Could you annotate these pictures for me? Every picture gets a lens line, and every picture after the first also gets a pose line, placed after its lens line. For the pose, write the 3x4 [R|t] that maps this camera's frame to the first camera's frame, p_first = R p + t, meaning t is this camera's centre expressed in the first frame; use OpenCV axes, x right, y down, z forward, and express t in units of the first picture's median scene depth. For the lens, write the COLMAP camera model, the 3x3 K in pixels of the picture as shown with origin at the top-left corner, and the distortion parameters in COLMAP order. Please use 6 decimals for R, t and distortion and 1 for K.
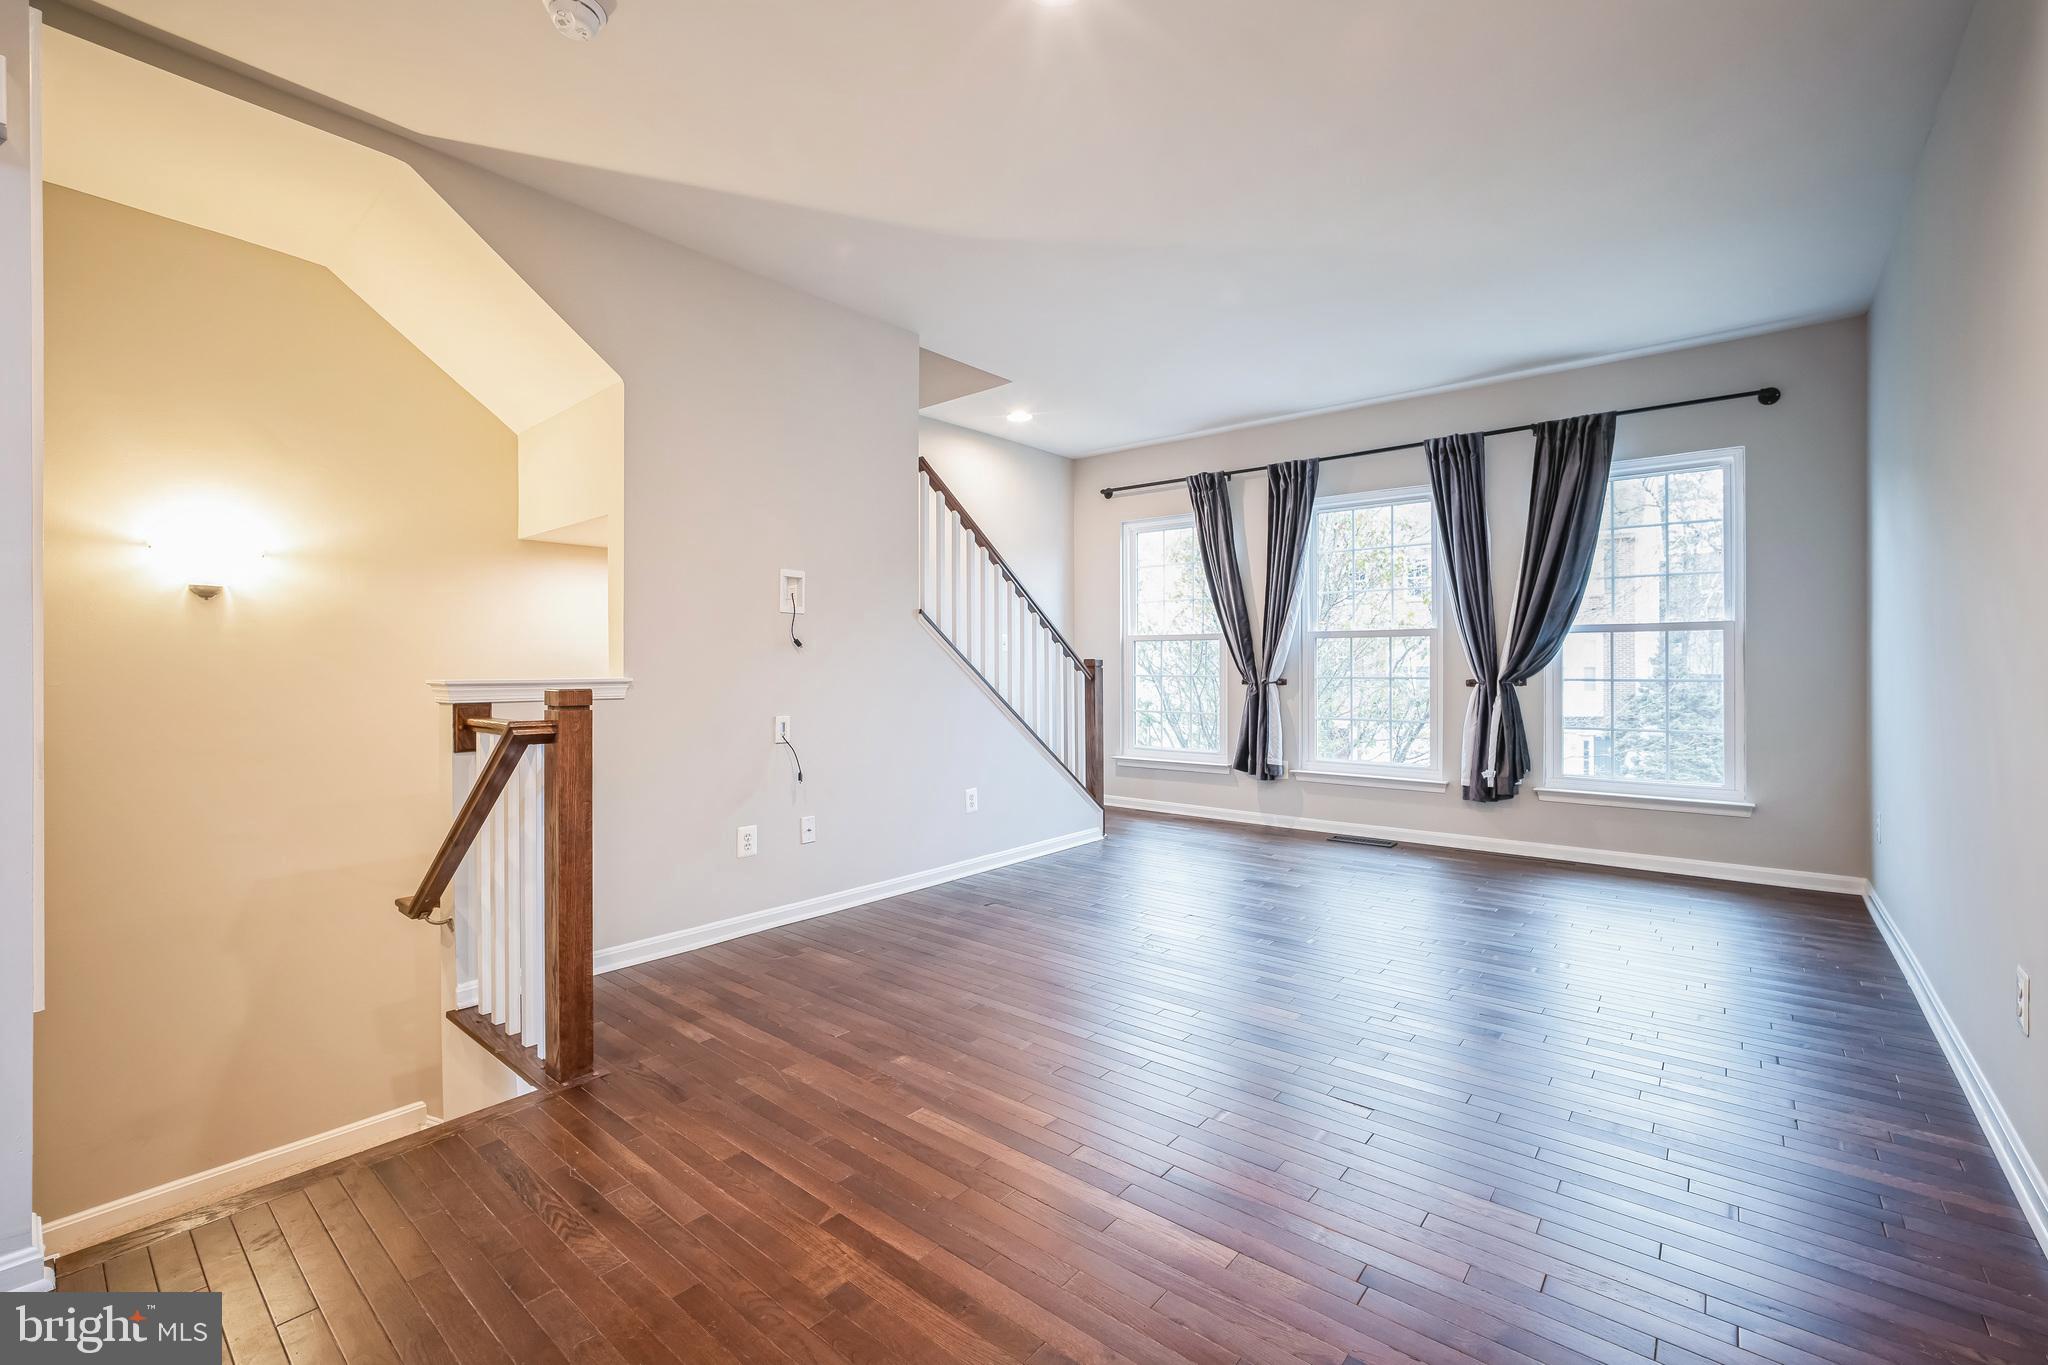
lens RADIAL K [[867.4, 0, 1023.8], [0, 867.4, 674.3], [0, 0, 1]] dist [0.002279, 0.001196]
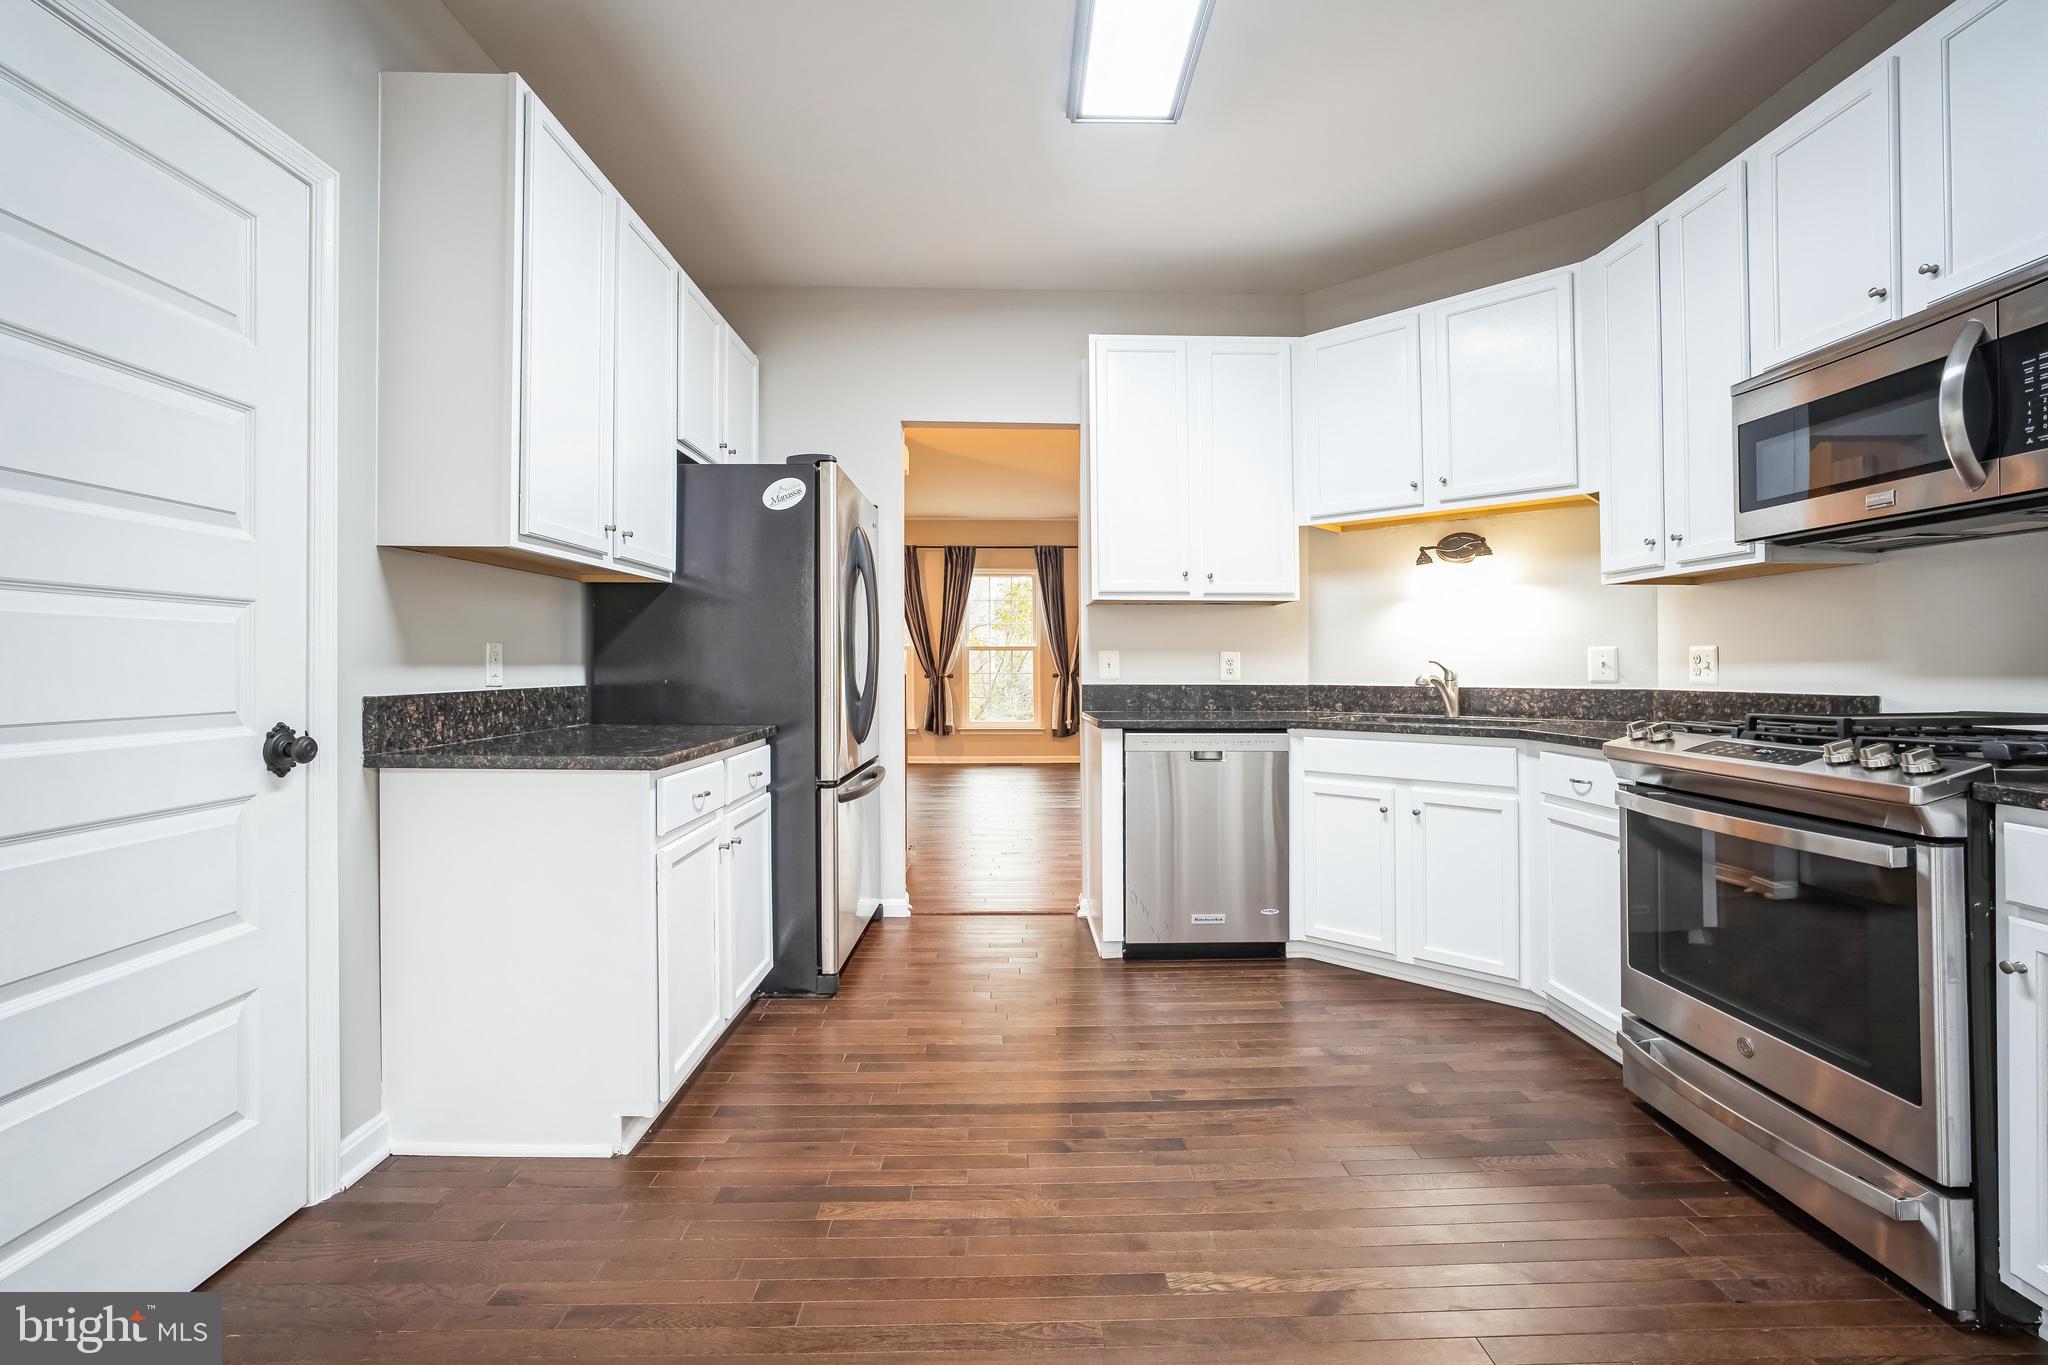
lens RADIAL K [[867.4, 0, 1027.3], [0, 867.4, 672.0], [0, 0, 1]] dist [0.002279, 0.001196]
pose [[0.746127, -0.005394, 0.665781, -0.748872], [0.004118, 0.999985, 0.003487, -0.005006], [-0.665790, 0.000141, 0.746139, -0.360823]]
